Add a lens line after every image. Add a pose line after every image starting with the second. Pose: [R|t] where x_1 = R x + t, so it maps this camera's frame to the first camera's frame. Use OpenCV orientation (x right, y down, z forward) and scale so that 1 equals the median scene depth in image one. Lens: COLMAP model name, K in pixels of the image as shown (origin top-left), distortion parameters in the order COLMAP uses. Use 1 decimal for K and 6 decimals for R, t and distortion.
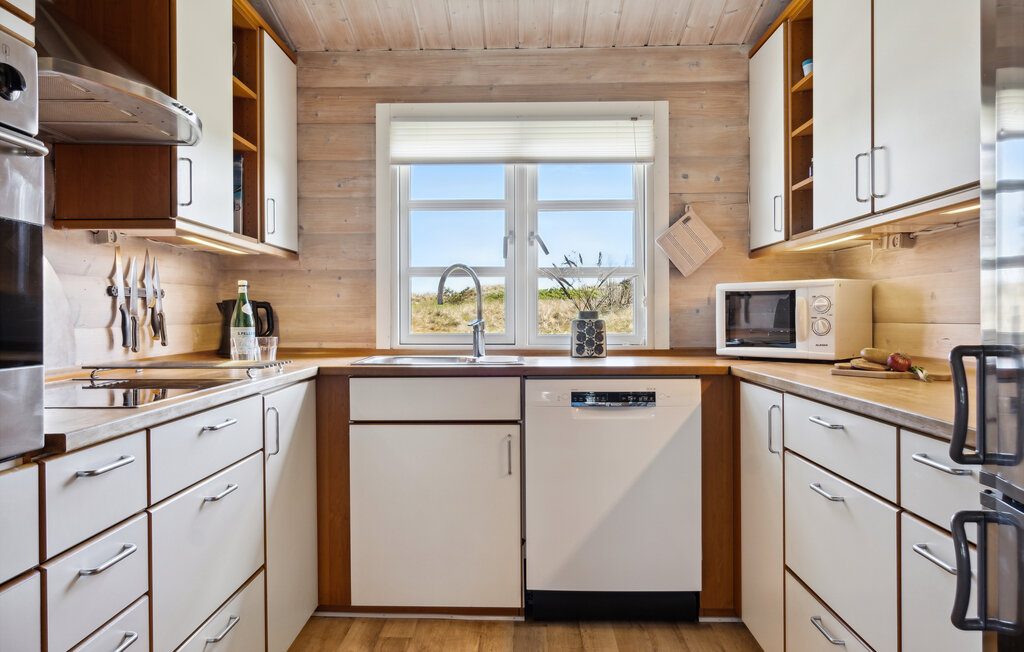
lens RADIAL K [[727.3, 0, 512.0], [0, 727.3, 326.0], [0, 0, 1]] dist [-0.001711, -0.001020]
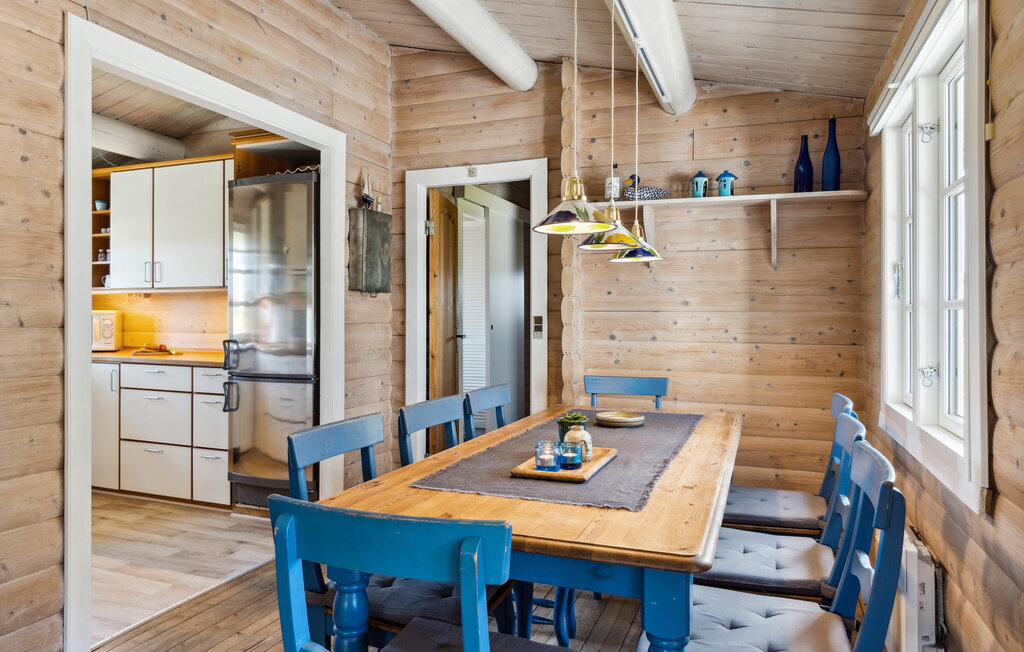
lens RADIAL K [[663.4, 0, 511.8], [0, 663.4, 305.3], [0, 0, 1]] dist [-0.025233, 0.000037]
pose [[0.350015, 0.026426, 0.936371, -0.964003], [0.005000, 0.999535, -0.030077, -0.020229], [-0.936731, 0.015210, 0.349720, -0.753036]]
